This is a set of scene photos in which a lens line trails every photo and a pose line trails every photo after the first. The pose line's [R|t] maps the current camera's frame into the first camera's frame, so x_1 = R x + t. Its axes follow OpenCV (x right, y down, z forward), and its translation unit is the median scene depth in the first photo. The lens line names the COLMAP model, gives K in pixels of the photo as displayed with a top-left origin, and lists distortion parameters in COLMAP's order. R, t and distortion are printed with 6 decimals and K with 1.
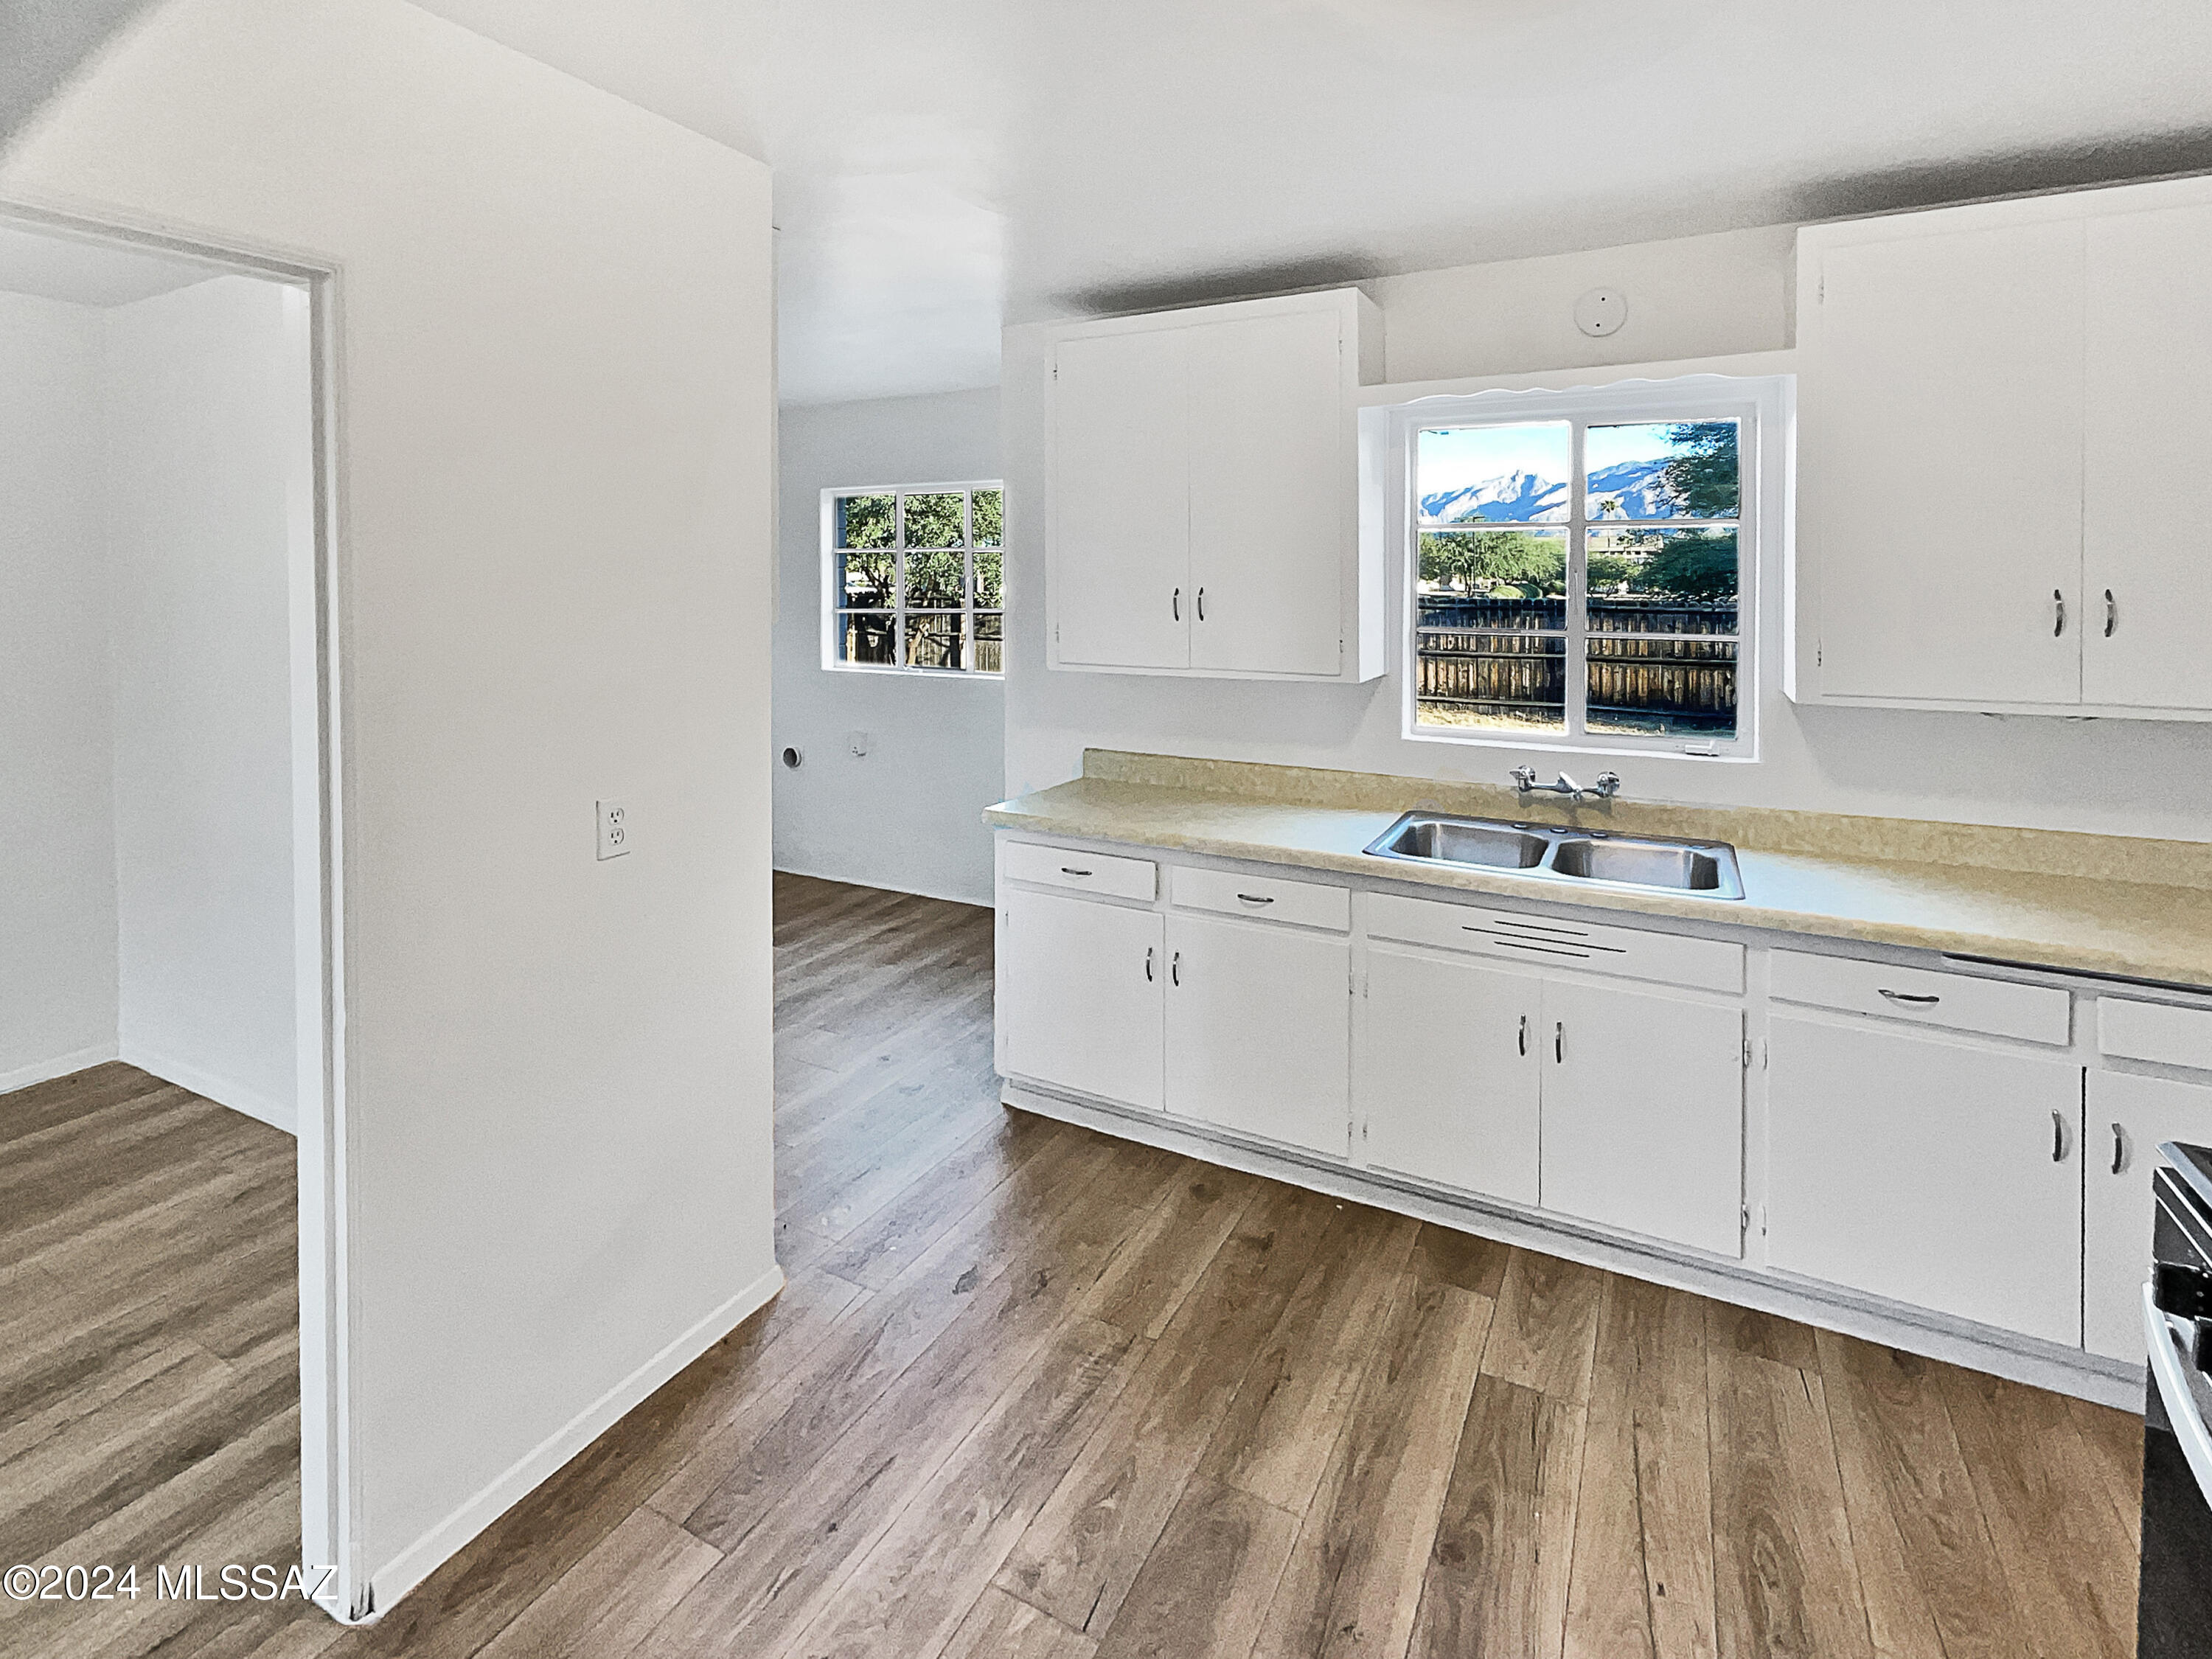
lens RADIAL K [[1036.2, 0, 1151.5], [0, 1036.2, 811.0], [0, 0, 1]] dist [0.023789, -0.000101]
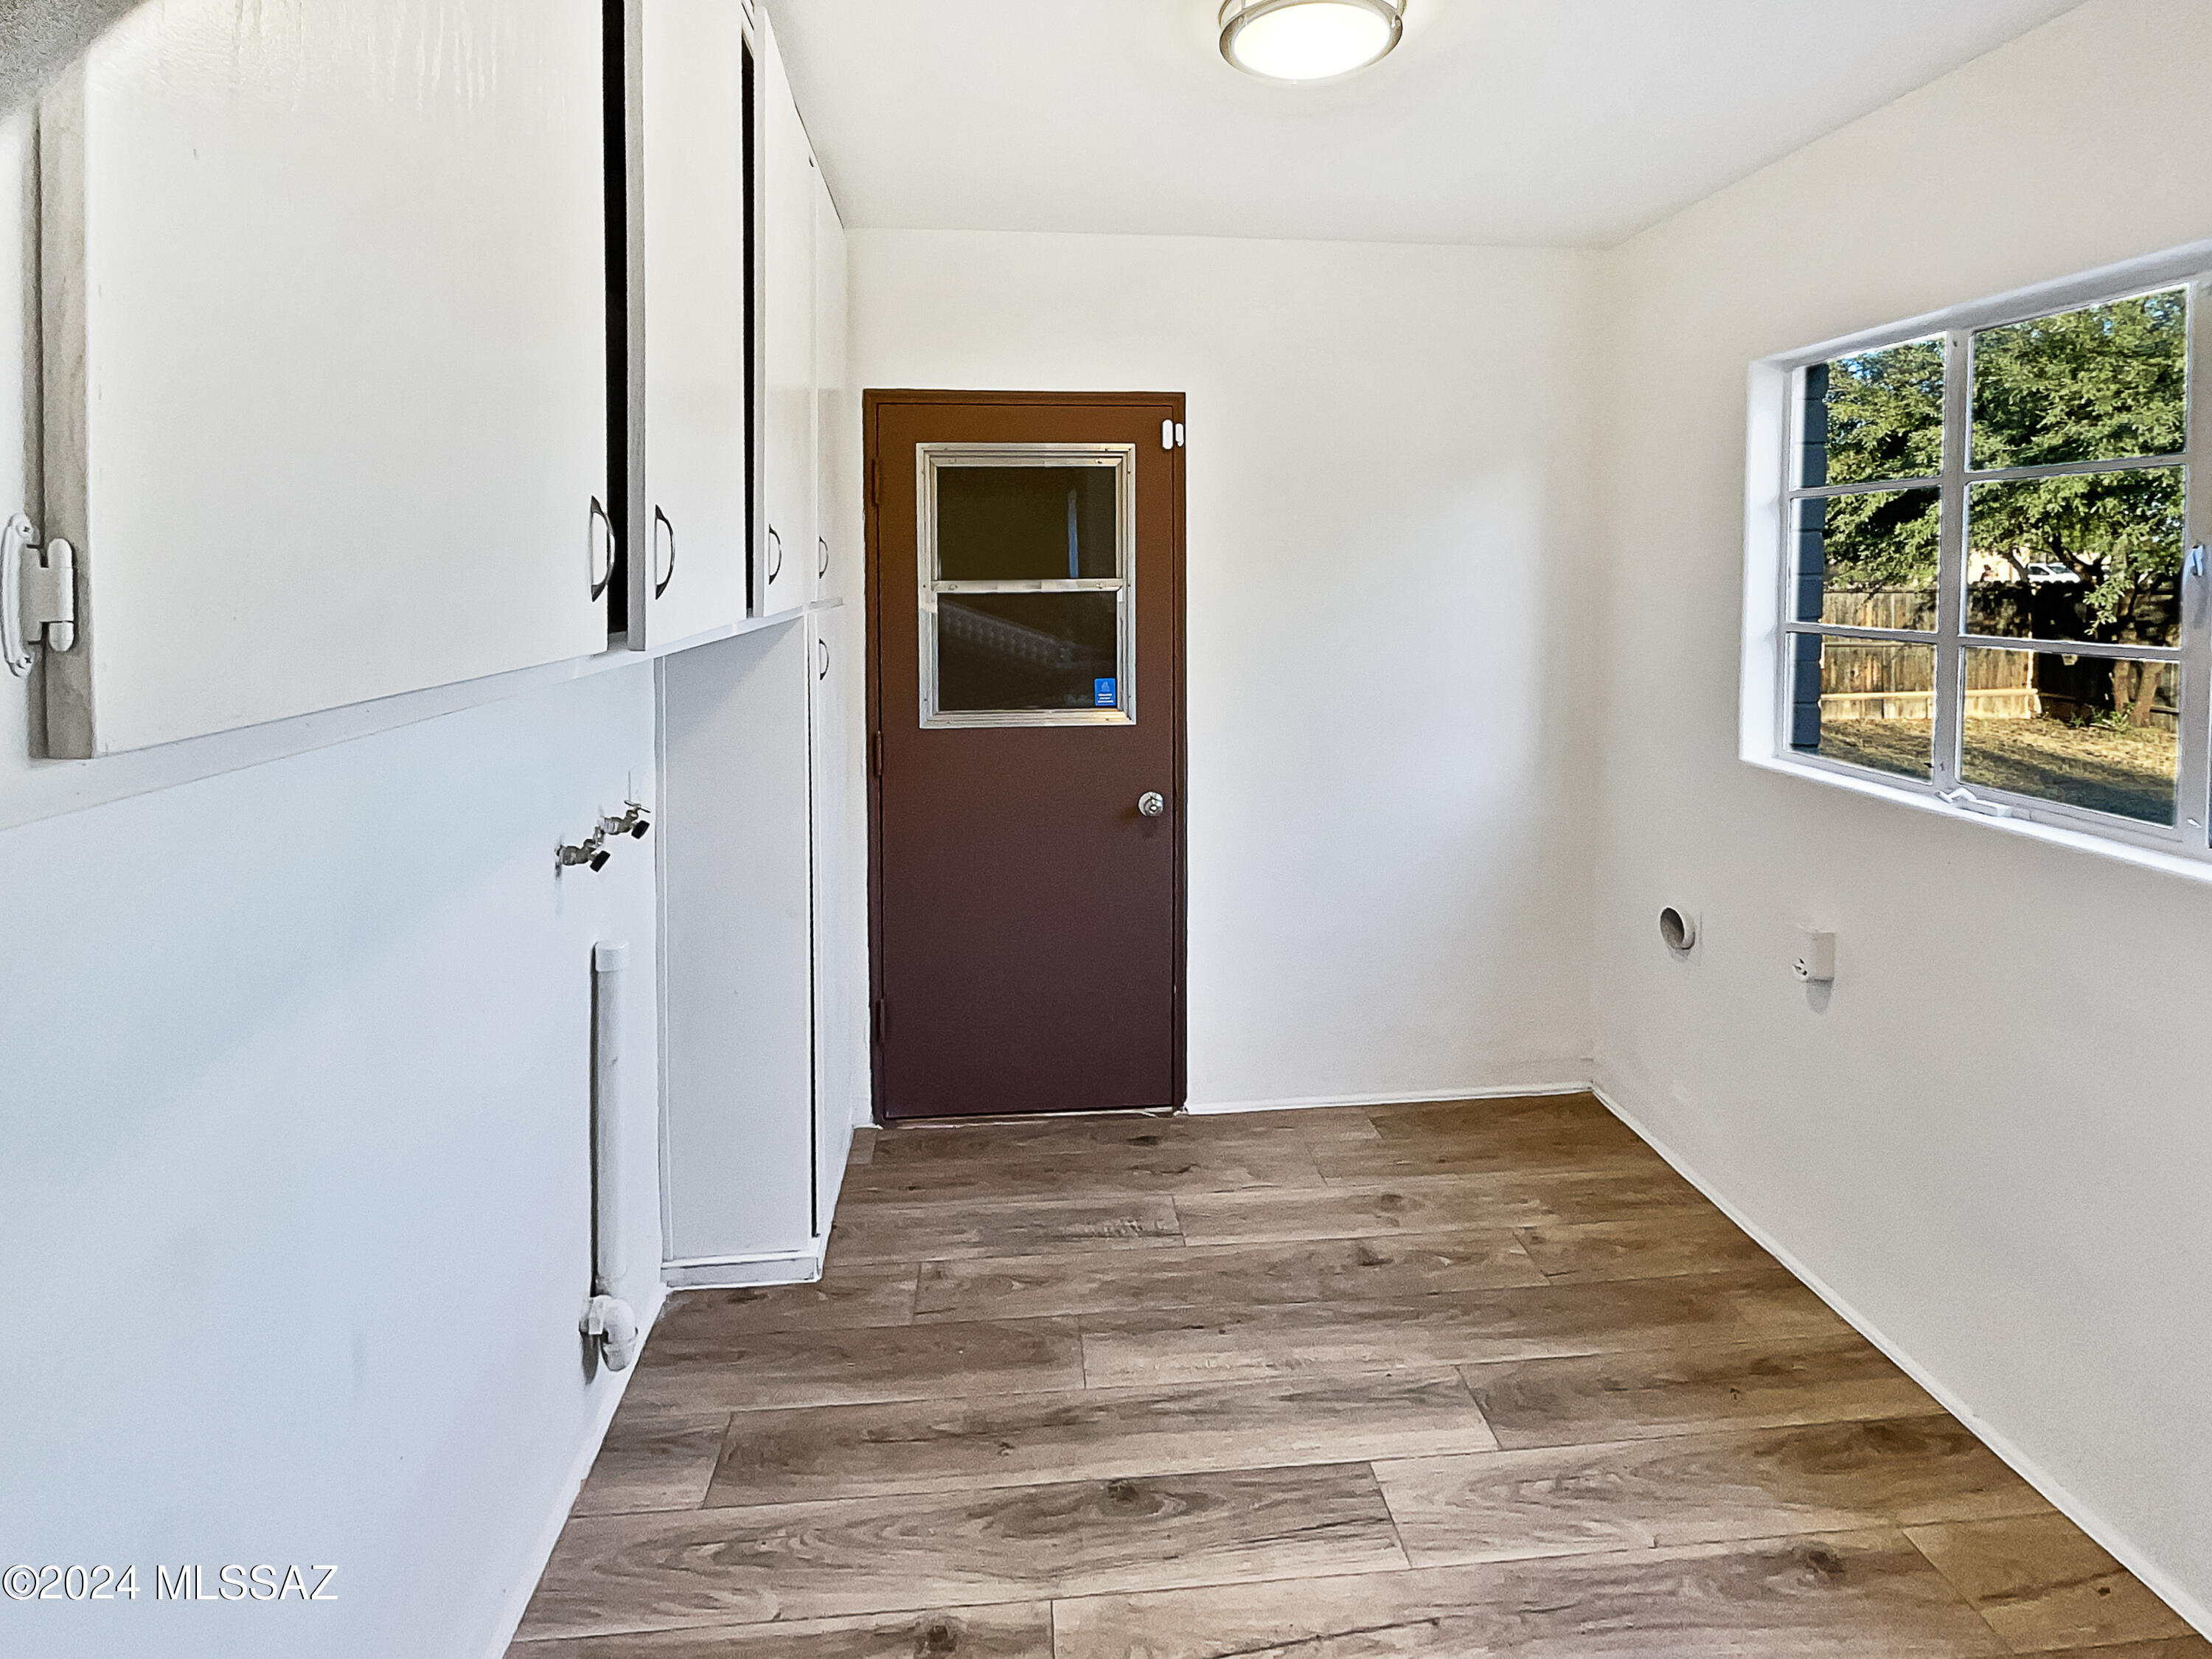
lens RADIAL K [[1052.1, 0, 1106.0], [0, 1052.1, 829.5], [0, 0, 1]] dist [-0.001494, -0.000513]
pose [[0.529894, 0.207916, -0.822182, 0.833583], [-0.184595, 0.974514, 0.127467, -0.047257], [0.827730, 0.084227, 0.554769, 0.302017]]
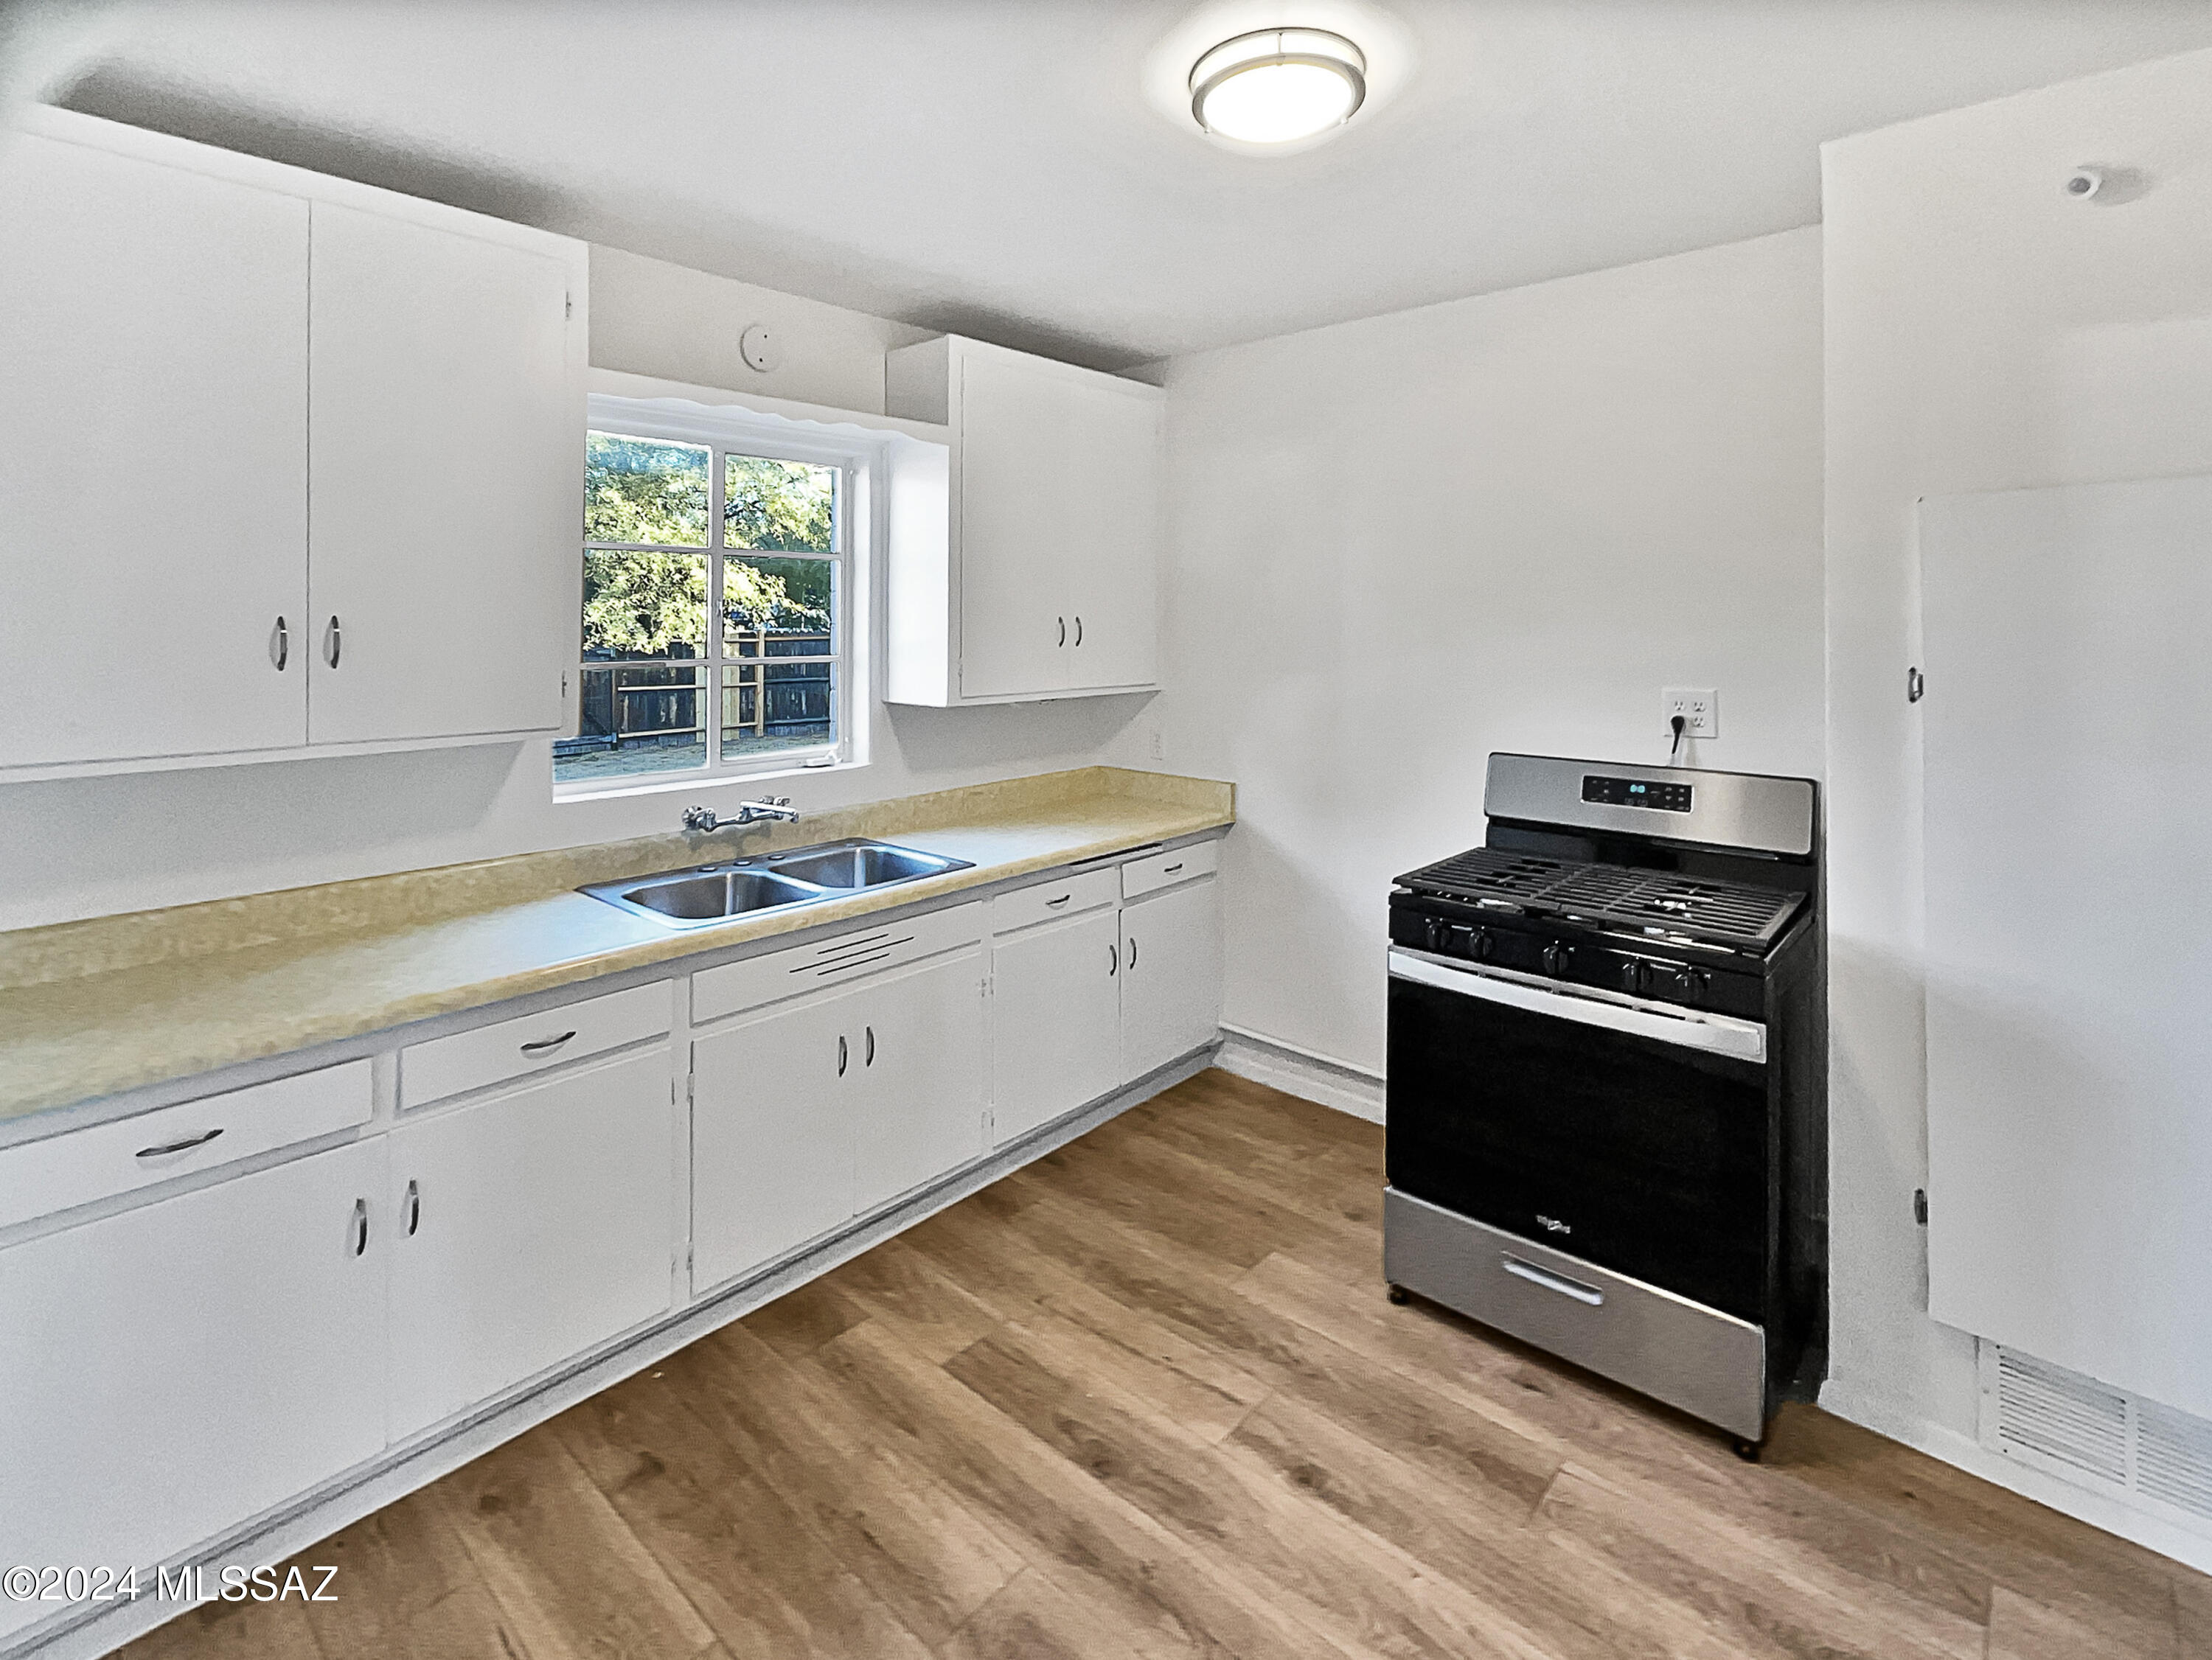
lens RADIAL K [[1051.9, 0, 1106.0], [0, 1051.9, 830.0], [0, 0, 1]] dist [-0.001494, -0.000513]
pose [[0.268046, -0.192302, 0.944019, -0.546014], [0.215631, 0.966992, 0.135755, -0.088417], [-0.938965, 0.167171, 0.300665, 0.458788]]
